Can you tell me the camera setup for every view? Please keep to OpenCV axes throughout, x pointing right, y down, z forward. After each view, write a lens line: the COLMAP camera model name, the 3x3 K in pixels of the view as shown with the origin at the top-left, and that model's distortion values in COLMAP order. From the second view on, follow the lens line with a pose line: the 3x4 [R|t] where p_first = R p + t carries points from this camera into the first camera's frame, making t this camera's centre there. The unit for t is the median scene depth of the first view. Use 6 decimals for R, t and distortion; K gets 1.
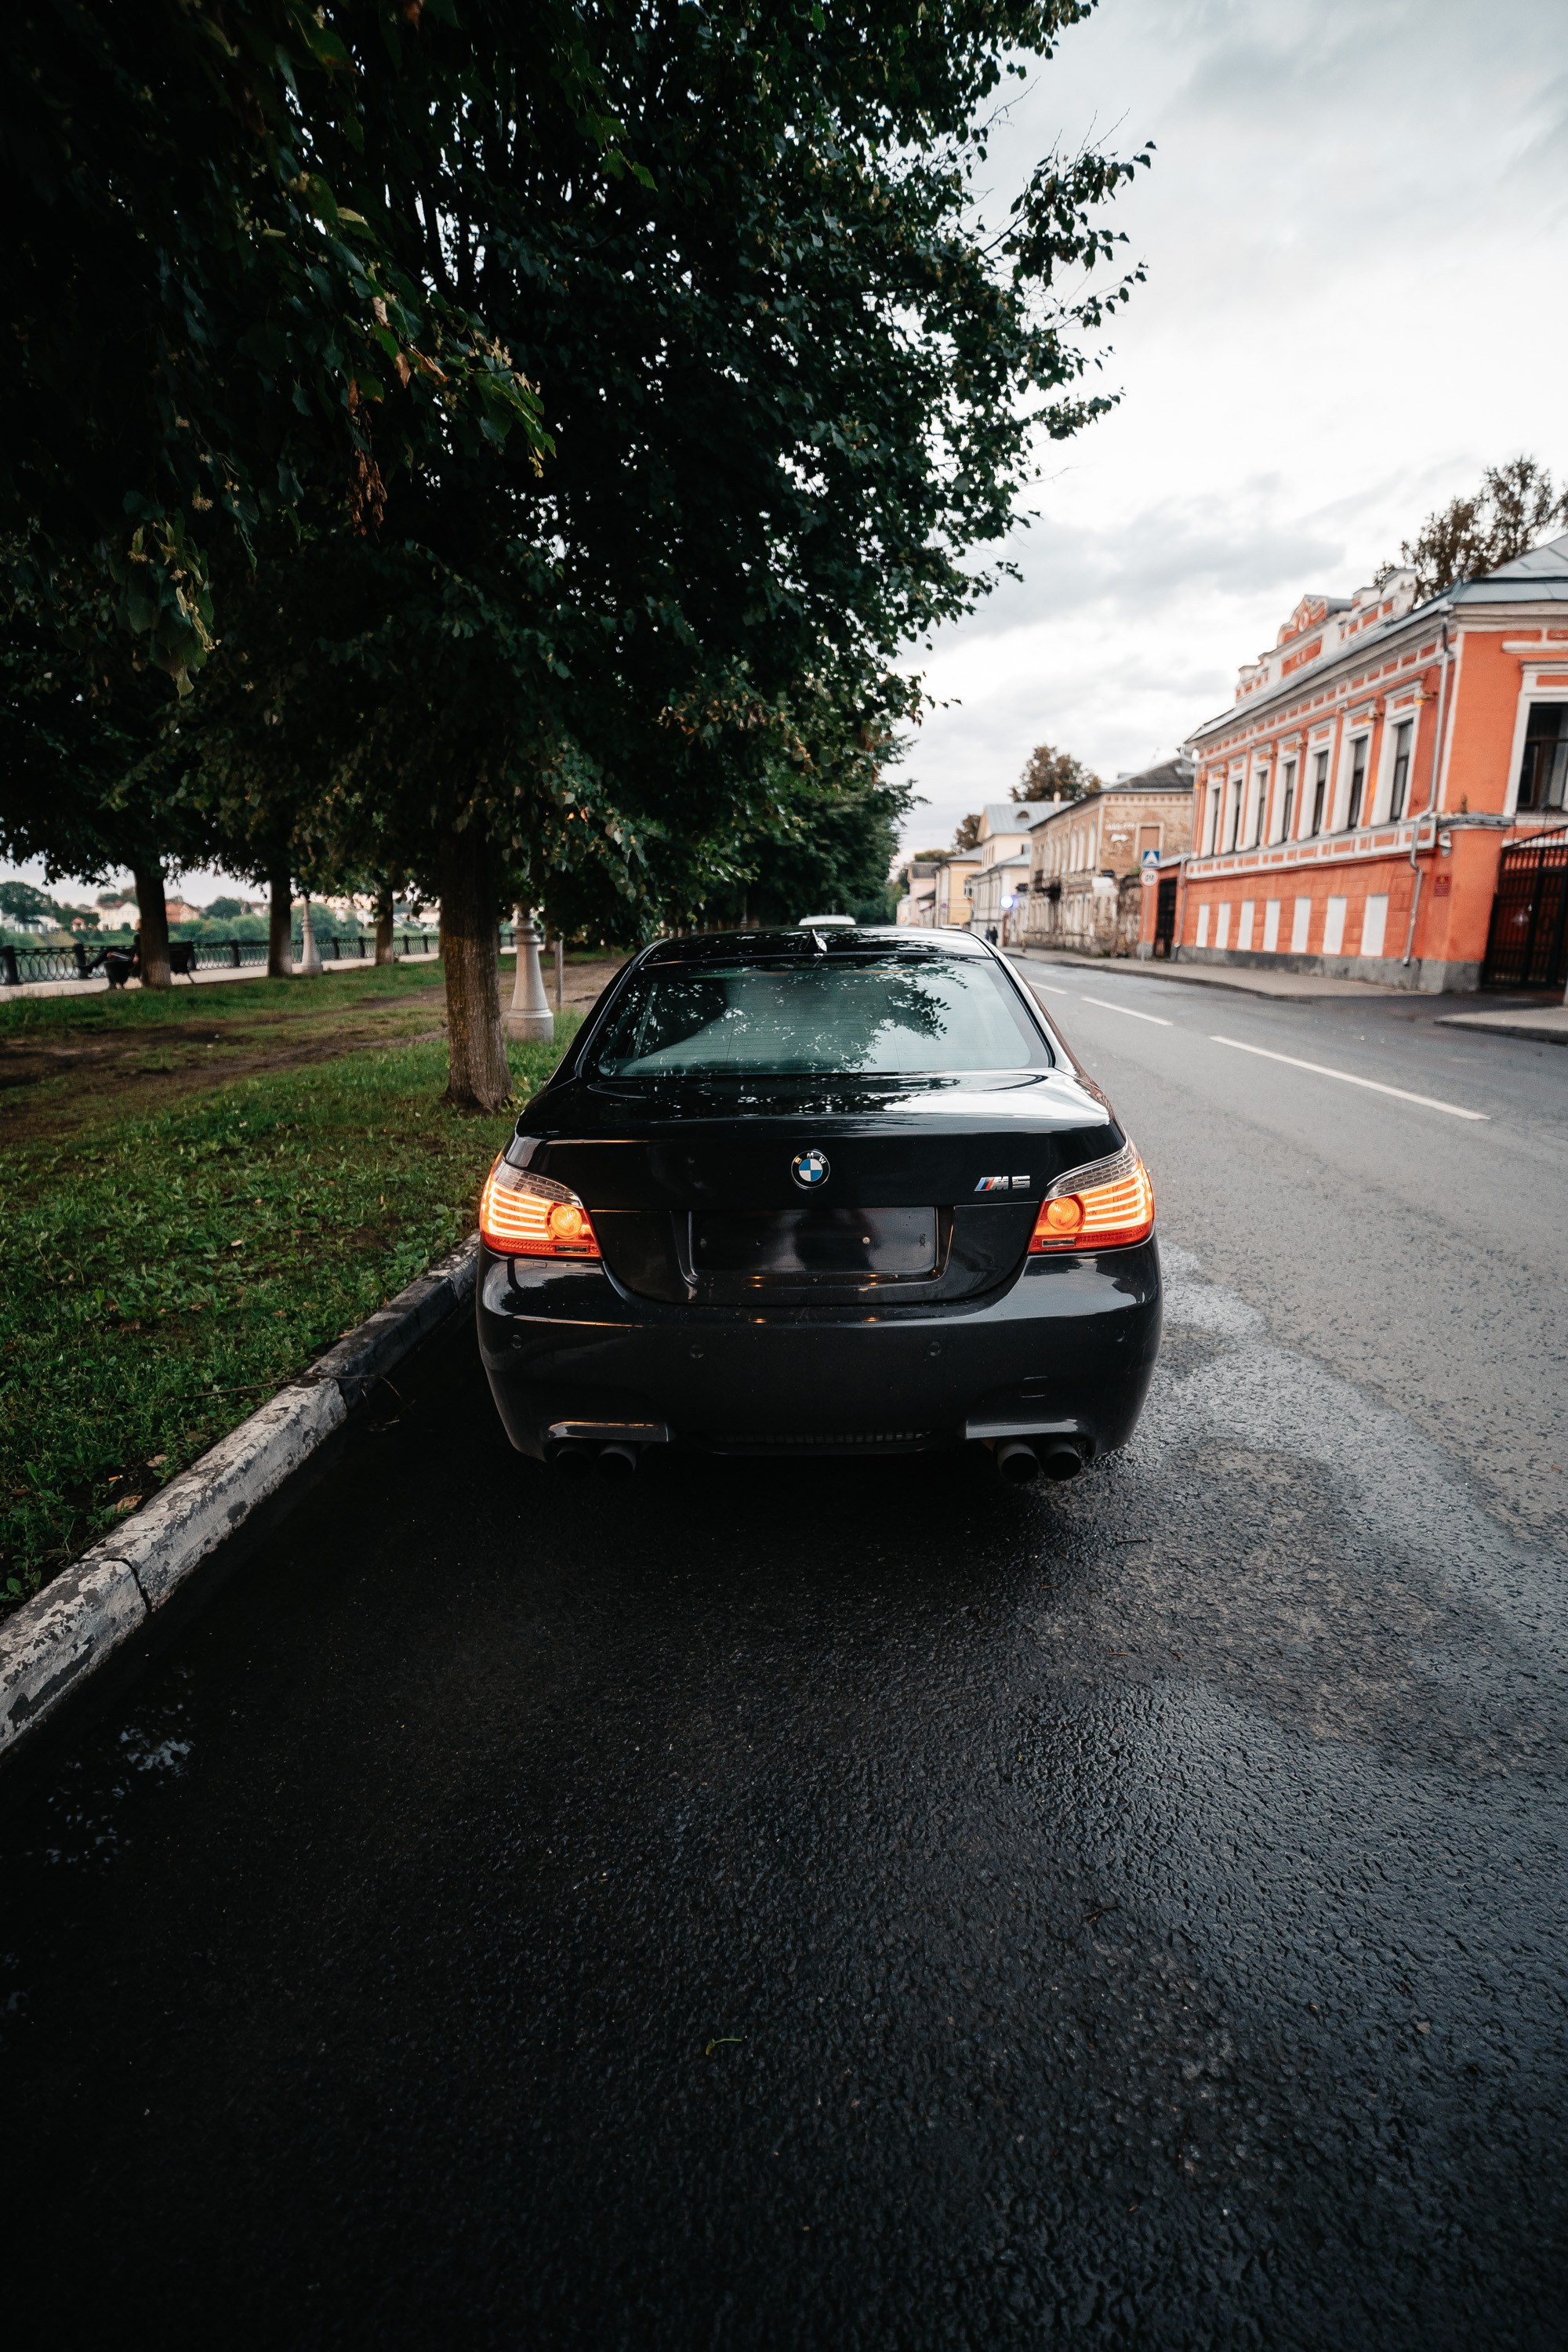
lens RADIAL K [[1107.2, 0, 775.2], [0, 1107.2, 1184.2], [0, 0, 1]] dist [0.000175, -0.006108]
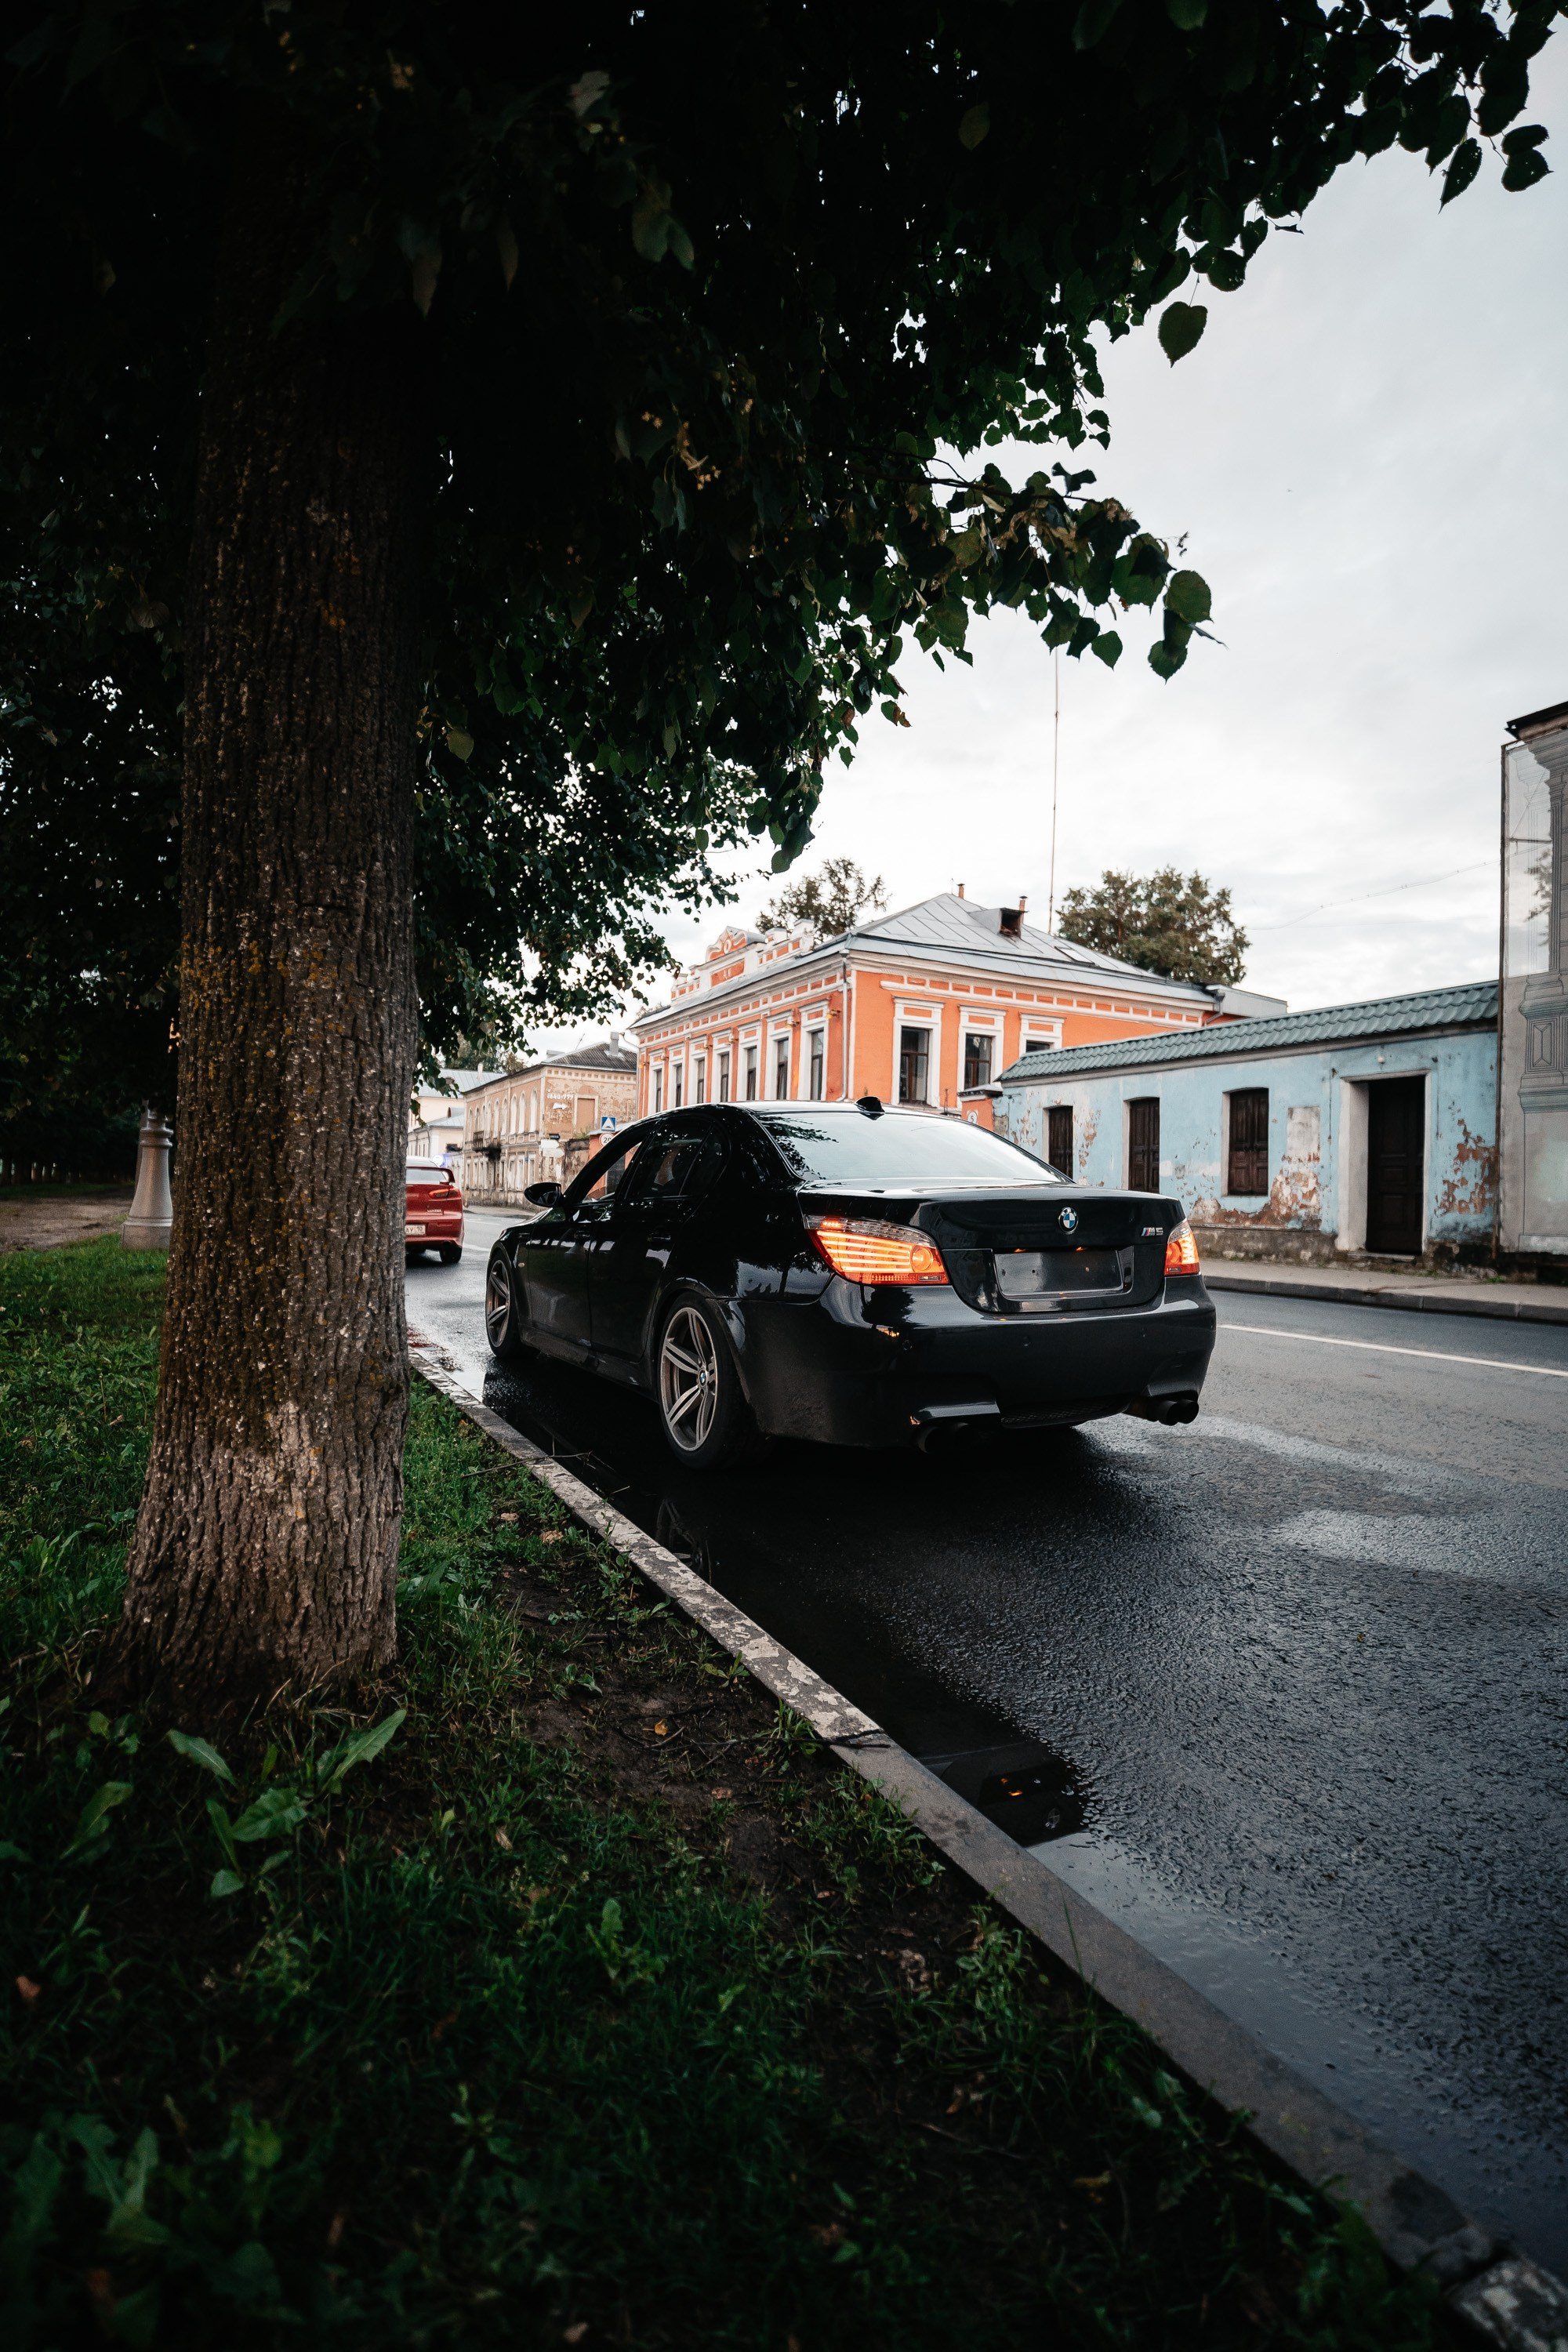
lens RADIAL K [[1107.2, 0, 775.2], [0, 1107.2, 1184.2], [0, 0, 1]] dist [0.000175, -0.006108]
pose [[0.863051, 0.035928, 0.503837, -0.099967], [0.082907, 0.973864, -0.211460, 0.020861], [-0.498266, 0.224273, 0.837516, -0.010179]]
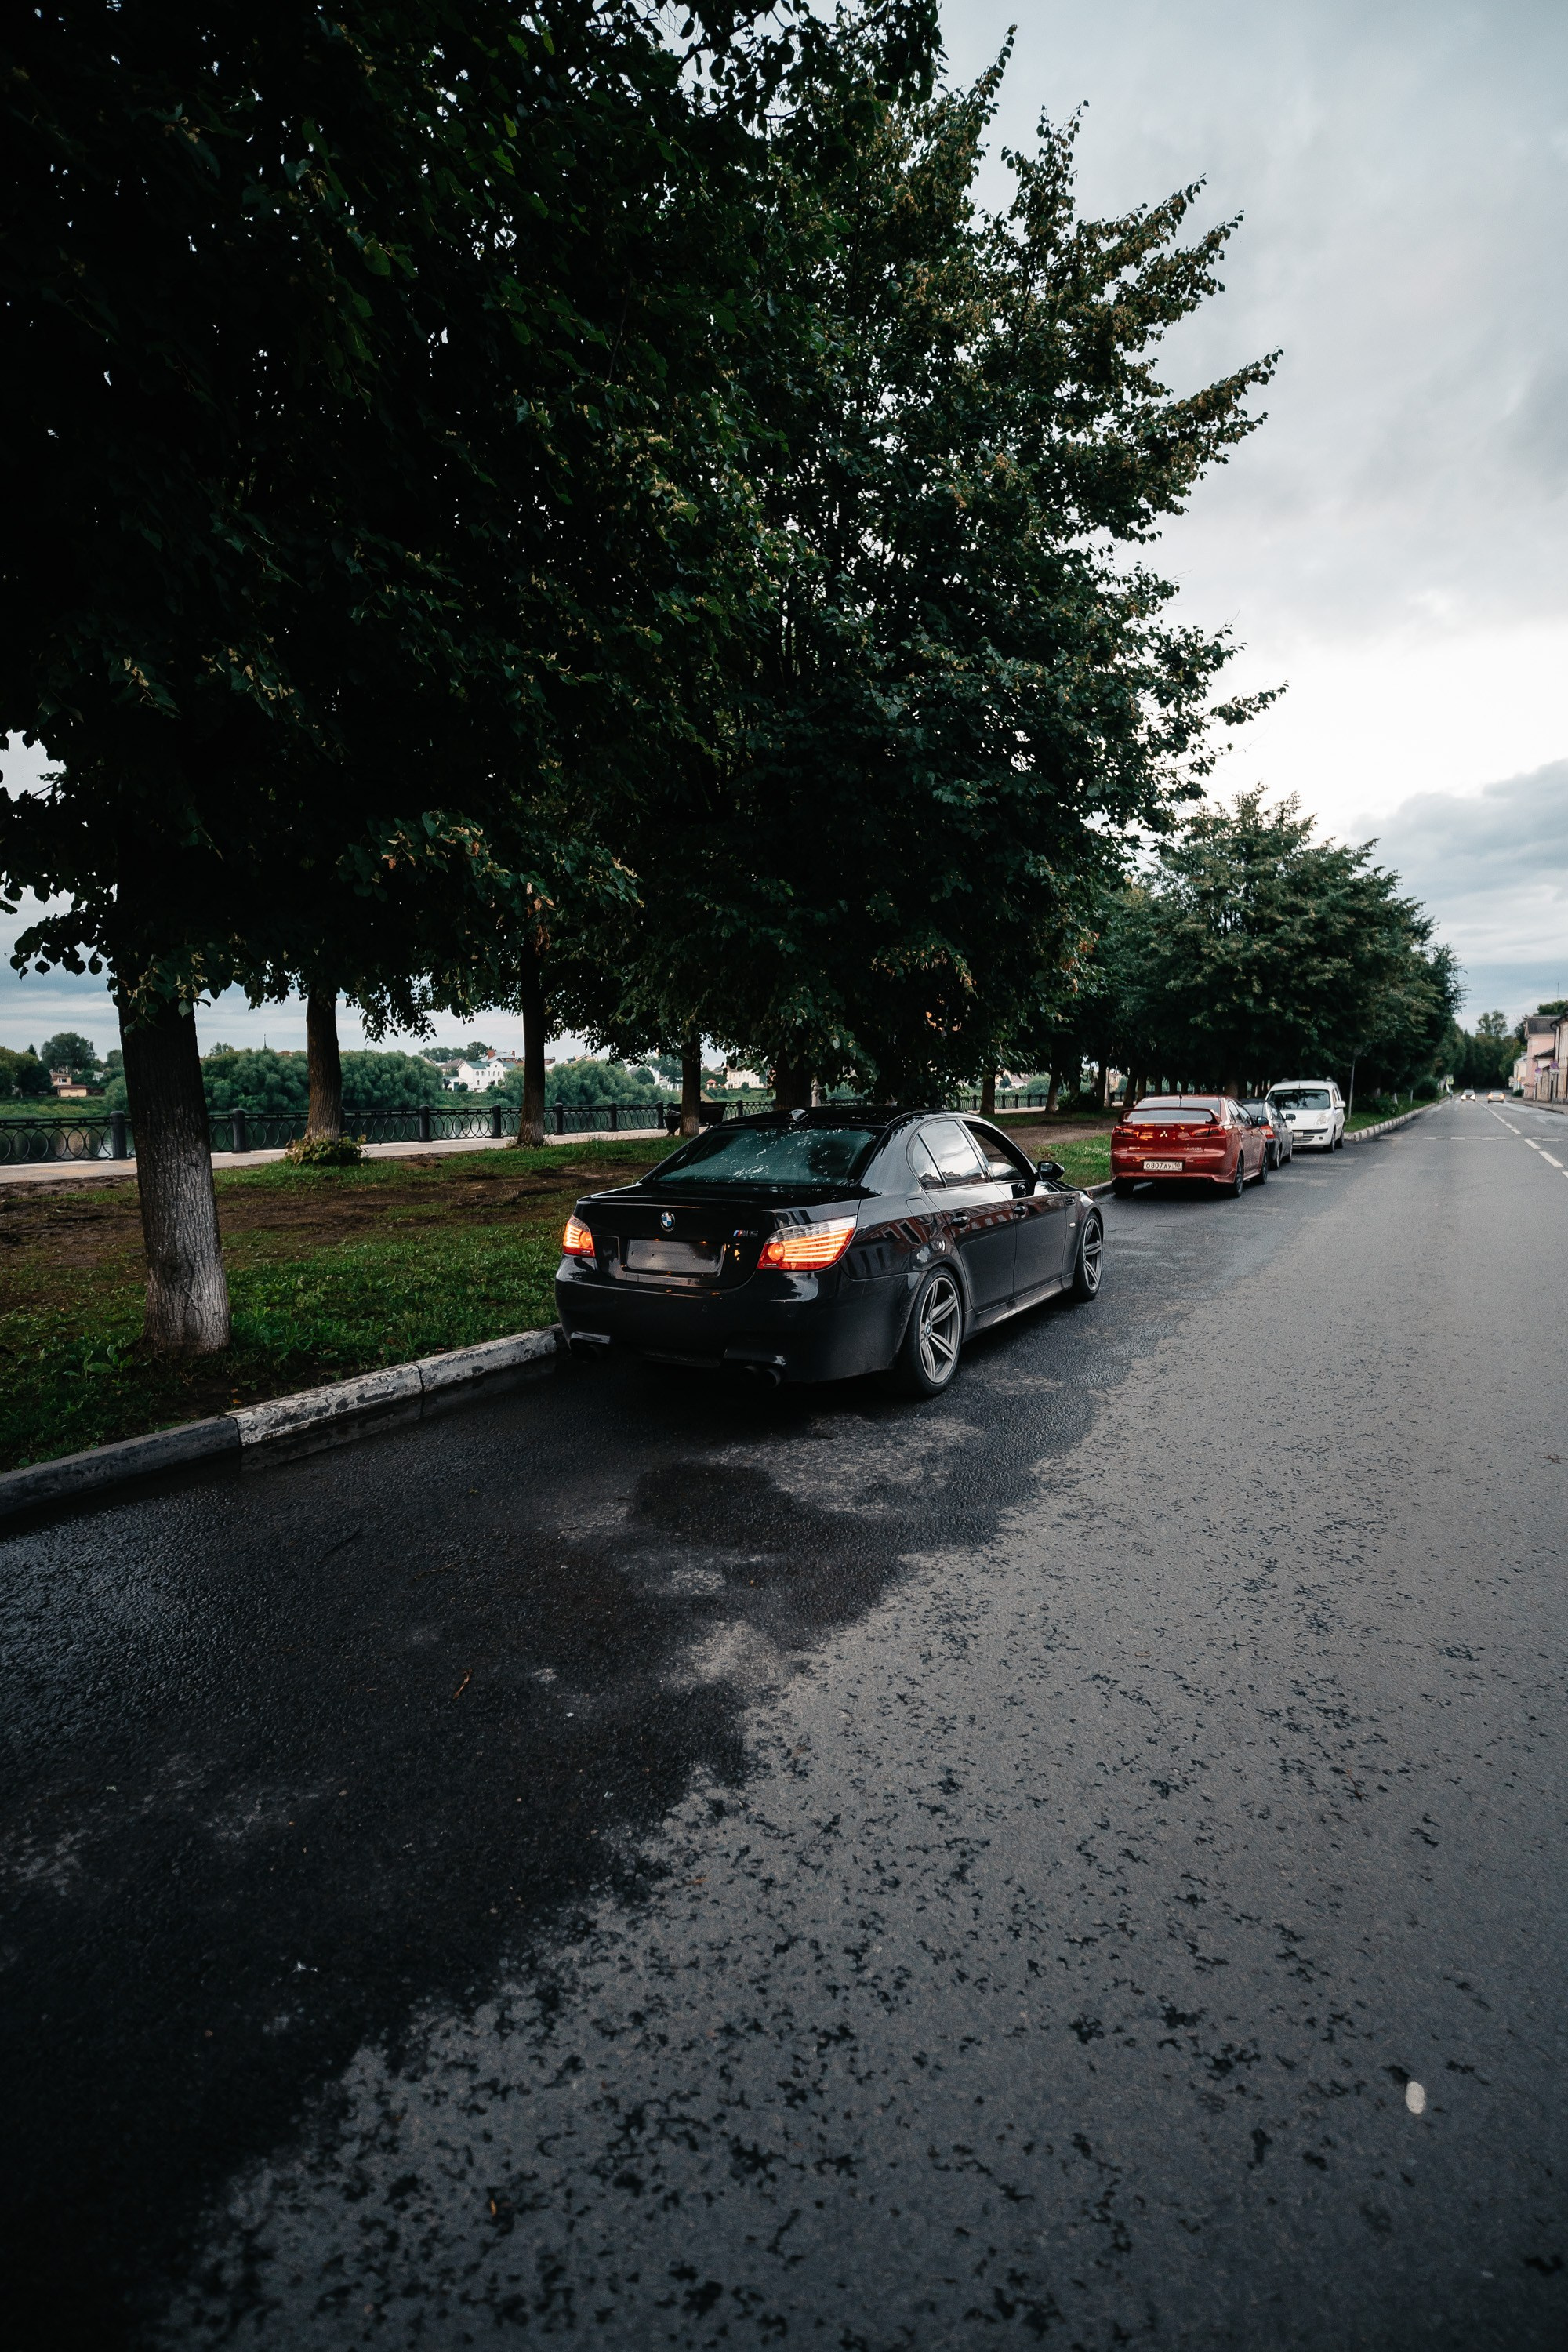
lens RADIAL K [[1107.2, 0, 775.2], [0, 1107.2, 1184.2], [0, 0, 1]] dist [0.000175, -0.006108]
pose [[0.875064, 0.043406, -0.482057, 0.113163], [-0.110214, 0.987675, -0.111135, 0.011959], [0.471291, 0.150380, 0.869063, -0.072003]]
